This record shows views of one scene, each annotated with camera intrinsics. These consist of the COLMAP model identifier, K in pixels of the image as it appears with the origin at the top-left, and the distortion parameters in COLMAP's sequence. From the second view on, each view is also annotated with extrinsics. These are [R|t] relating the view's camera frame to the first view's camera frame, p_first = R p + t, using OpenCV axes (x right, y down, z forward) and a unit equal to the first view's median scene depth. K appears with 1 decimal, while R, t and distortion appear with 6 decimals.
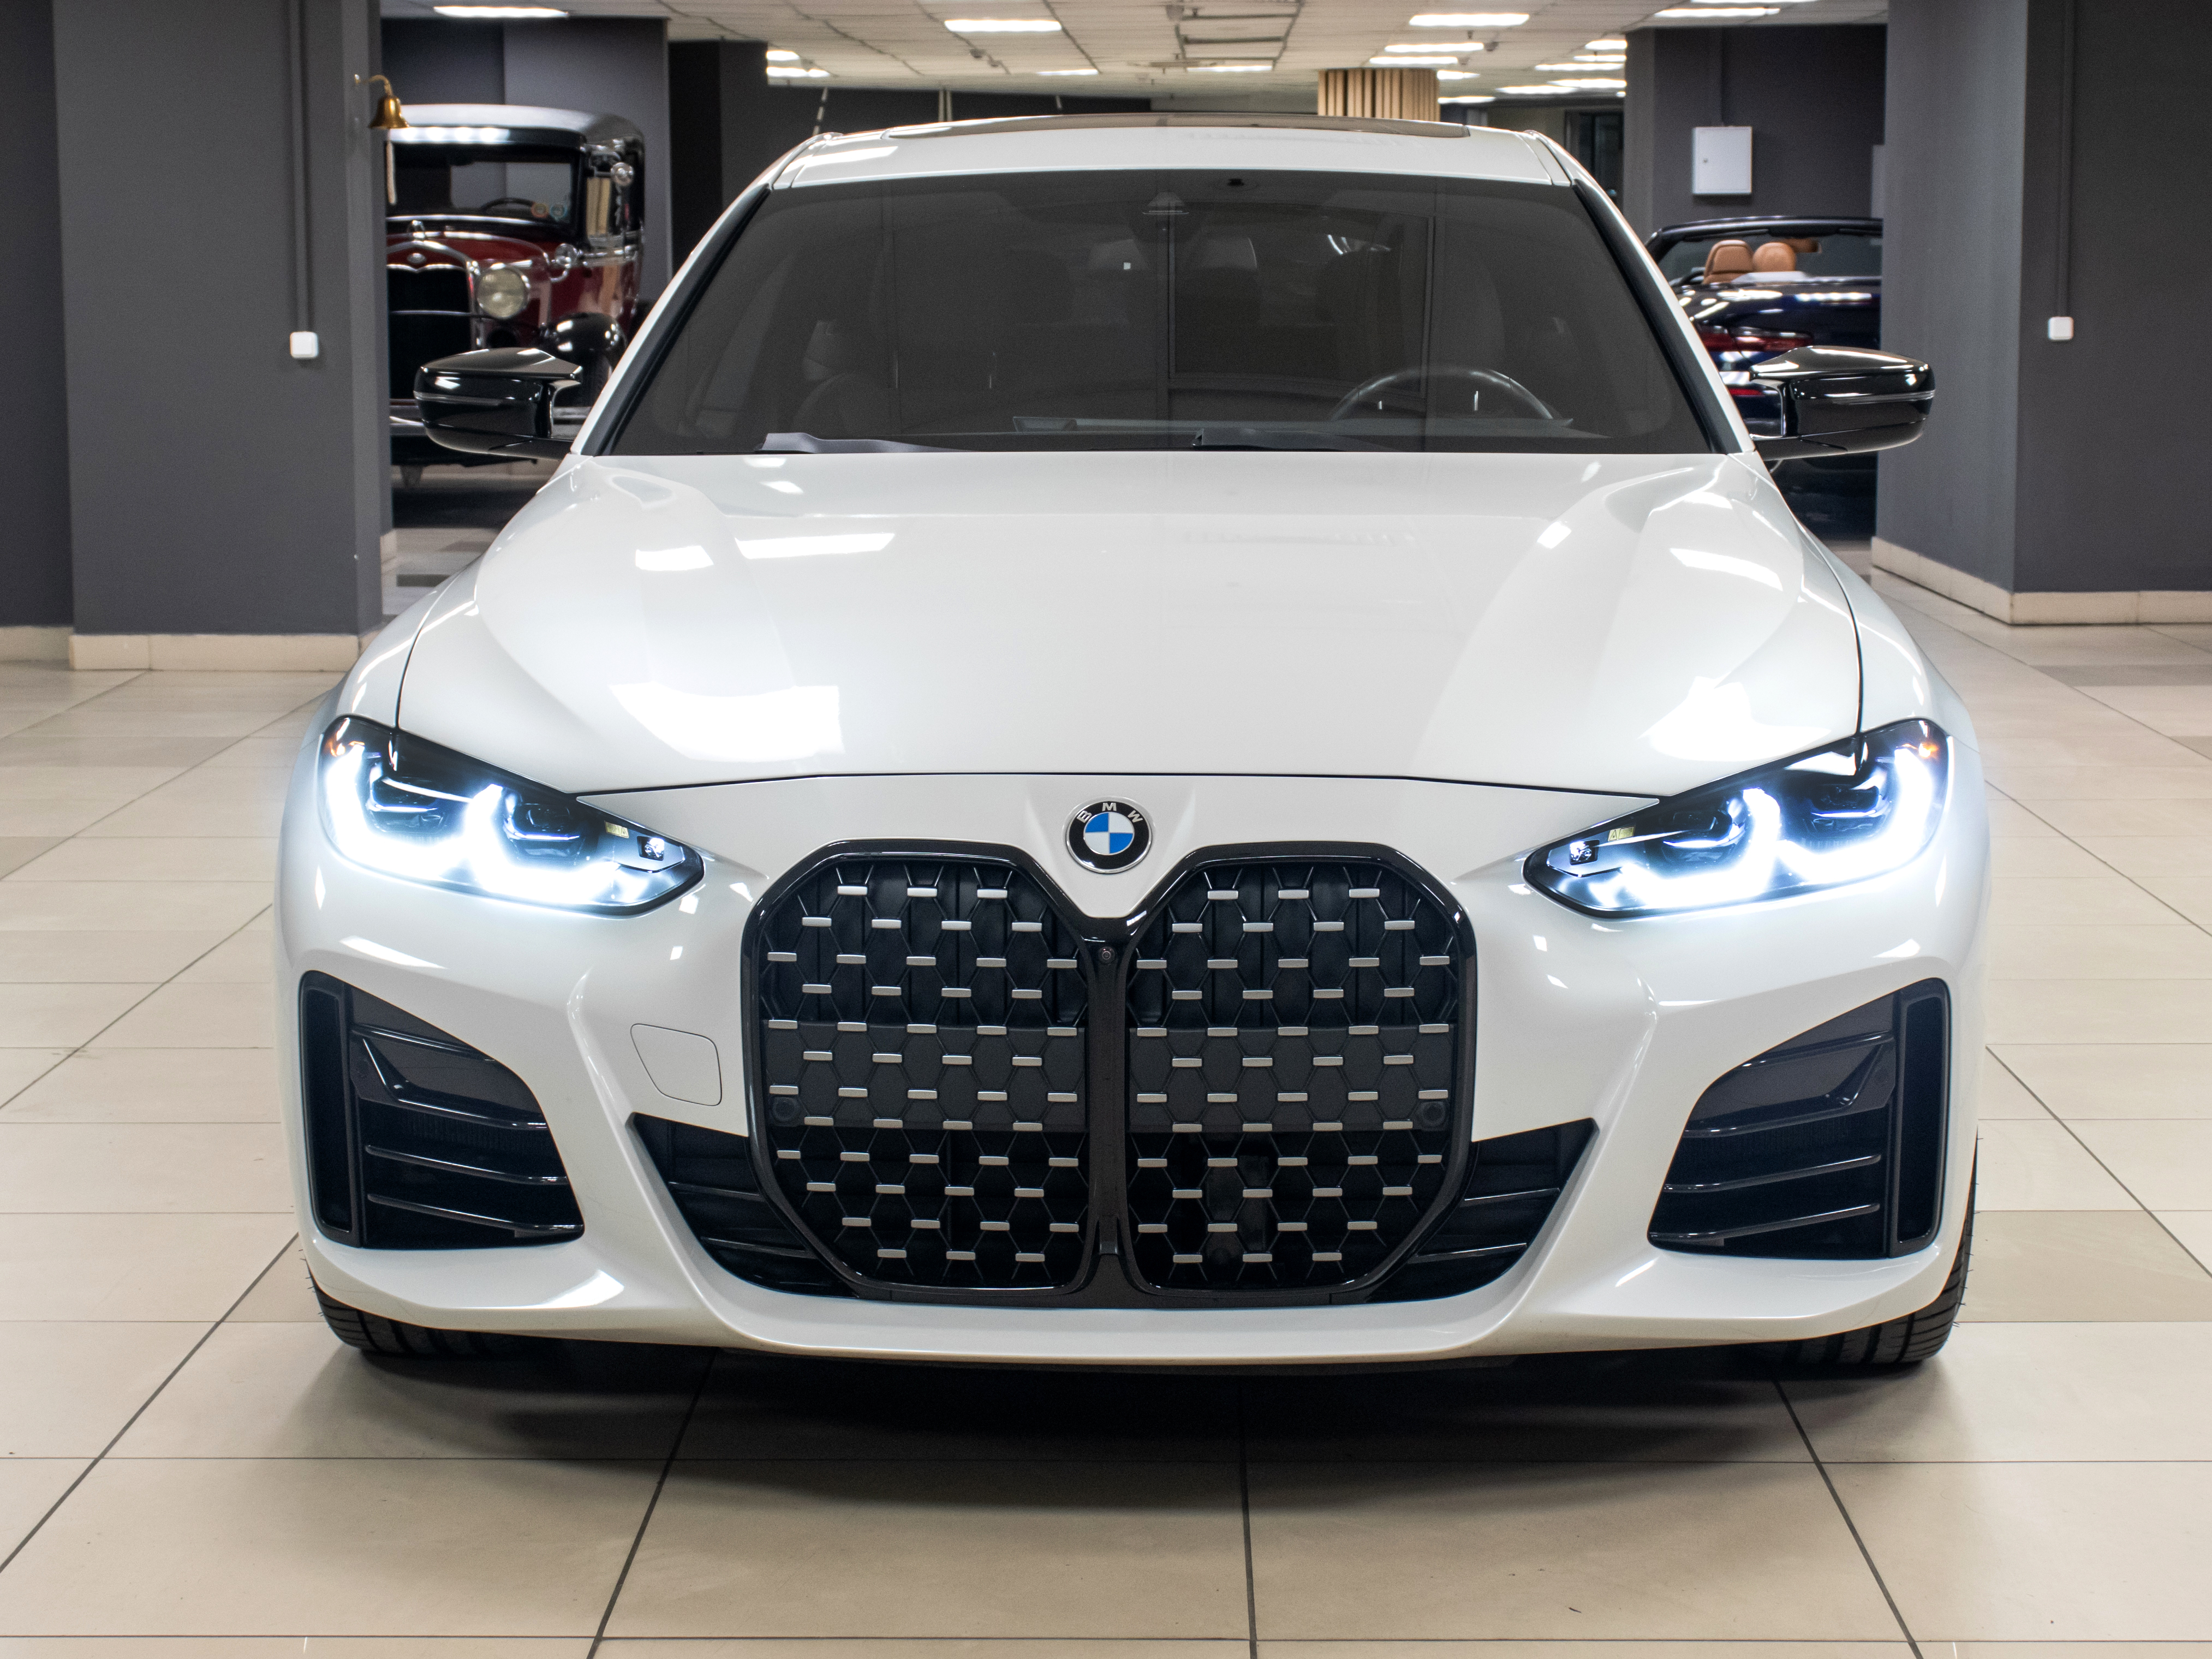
lens RADIAL K [[4344.7, 0, 1106.0], [0, 4344.7, 829.5], [0, 0, 1]] dist [0.074702, -0.117120]
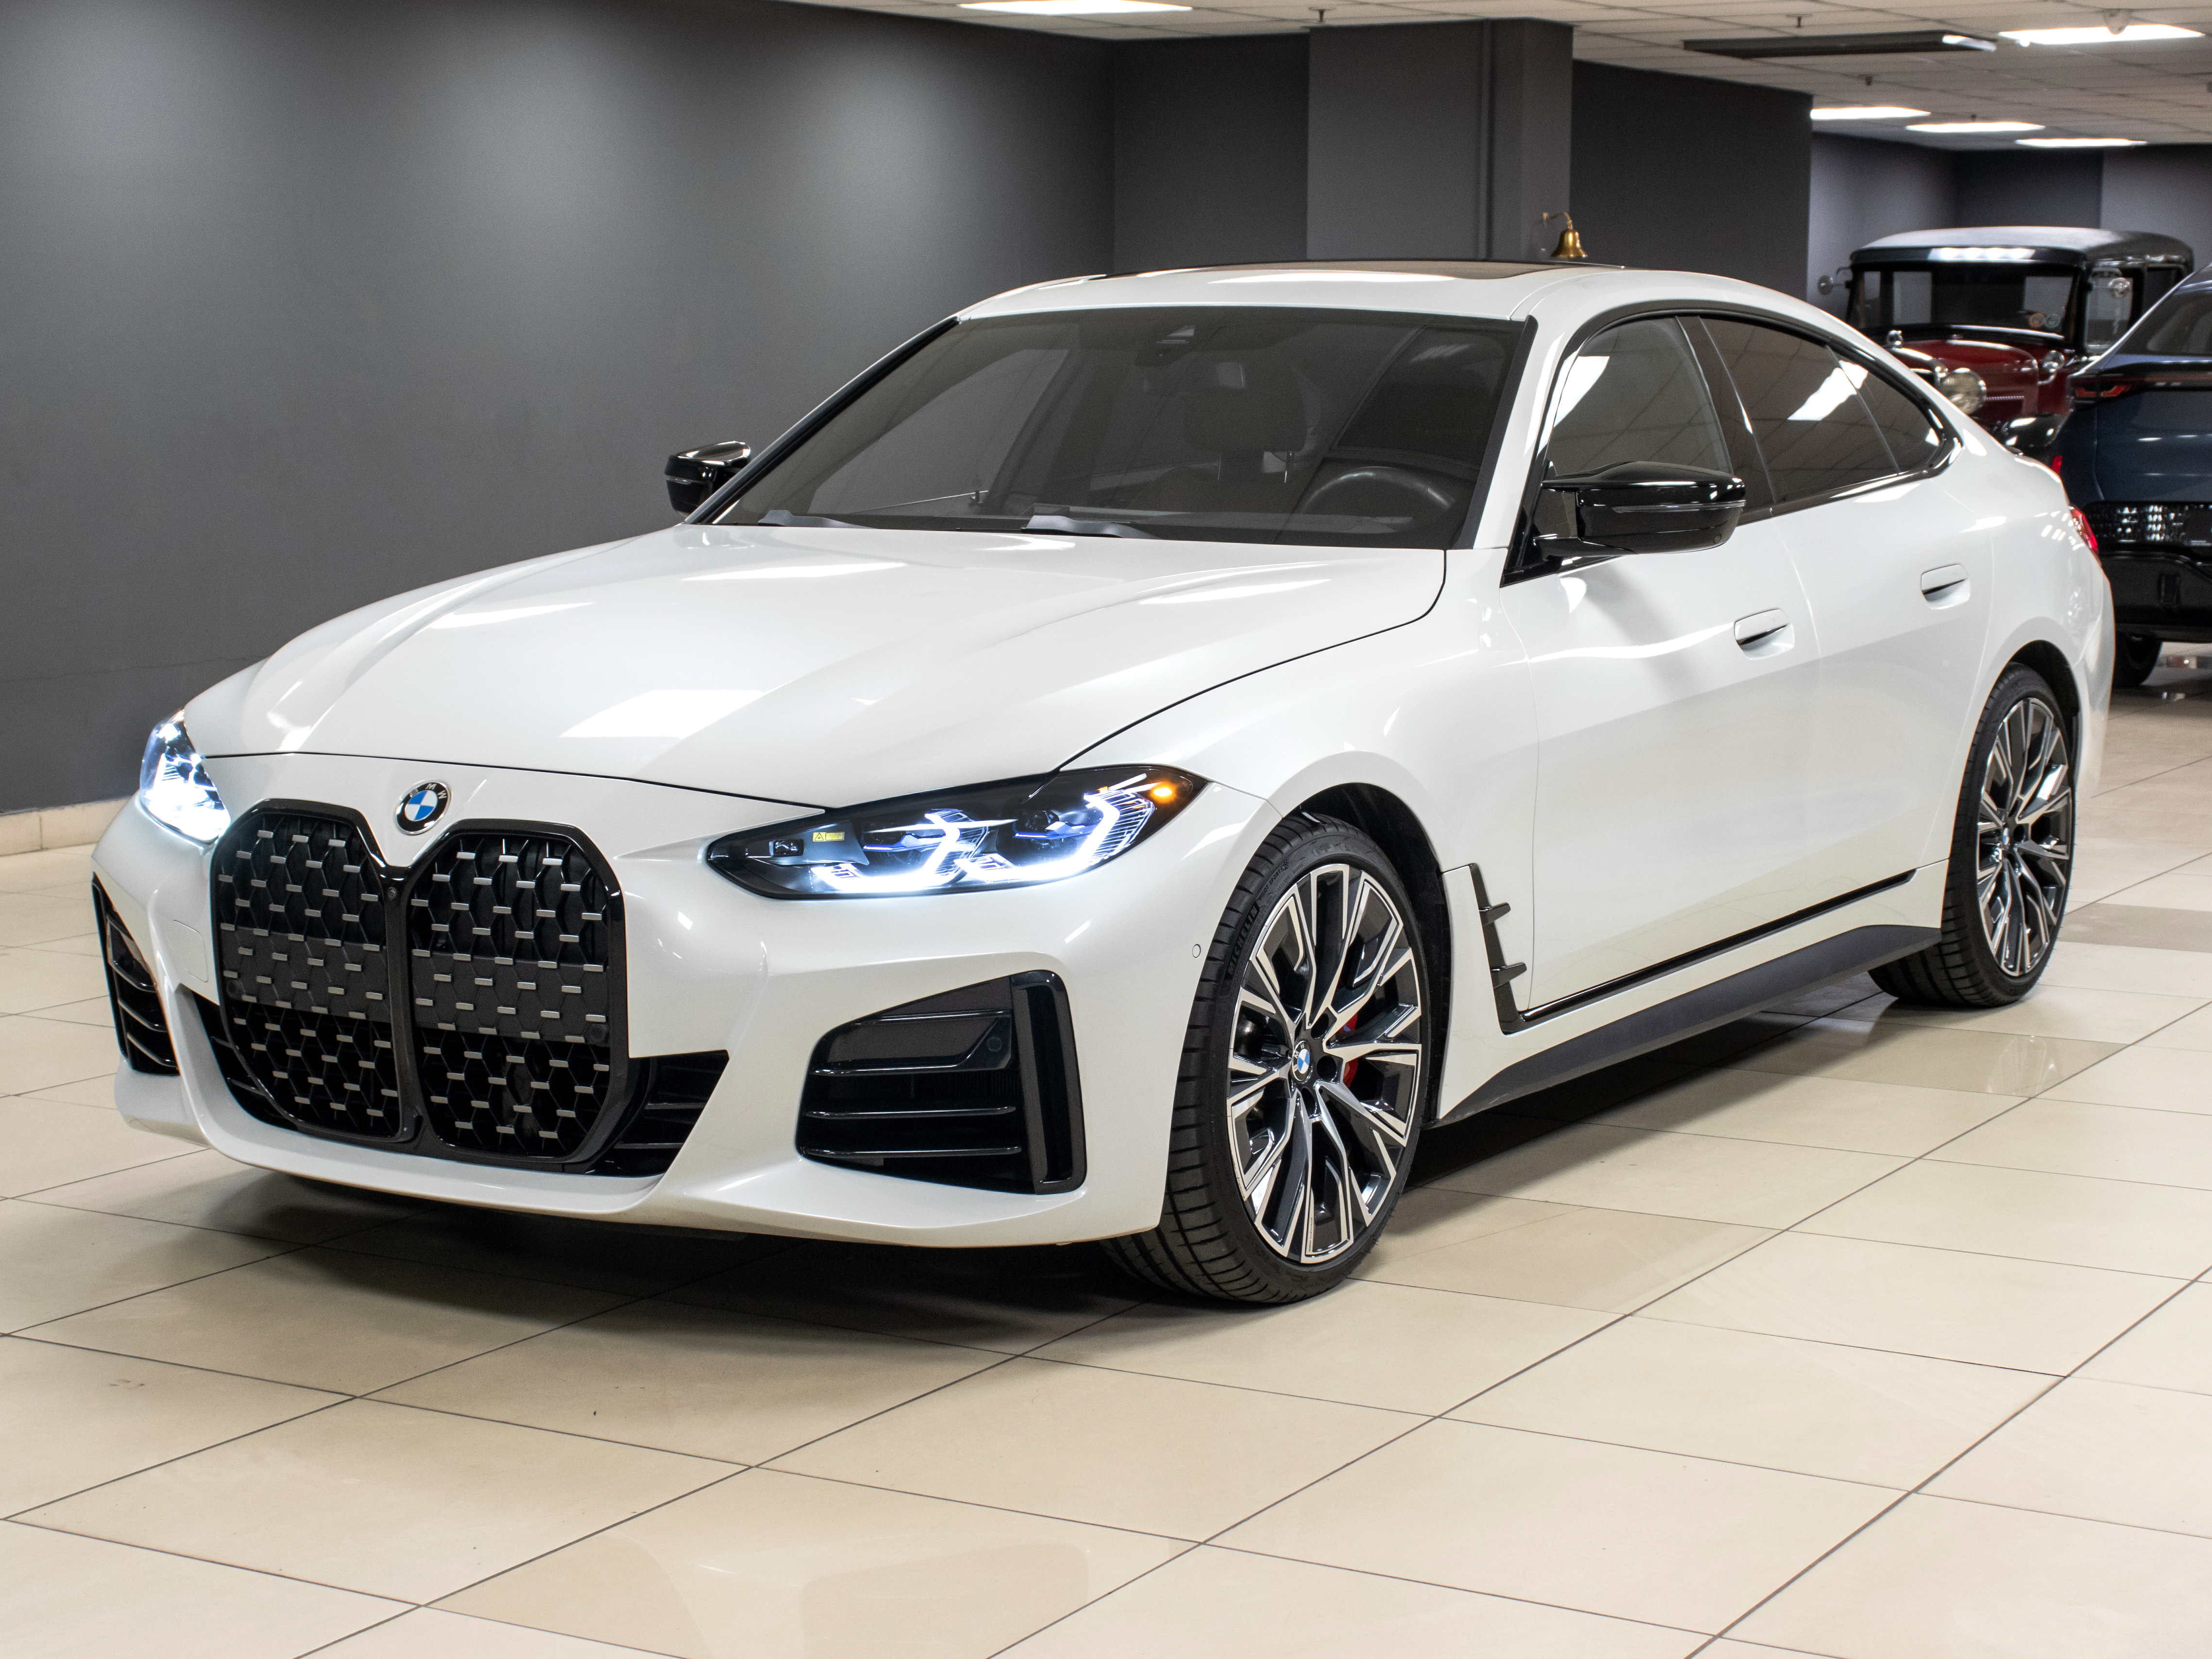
lens RADIAL K [[3870.2, 0, 1106.0], [0, 3870.2, 829.5], [0, 0, 1]] dist [0.123645, -0.012954]
pose [[0.866810, 0.065935, -0.494261, 0.778171], [-0.070622, 0.997461, 0.009210, -0.017764], [0.493613, 0.026922, 0.869265, 0.049578]]
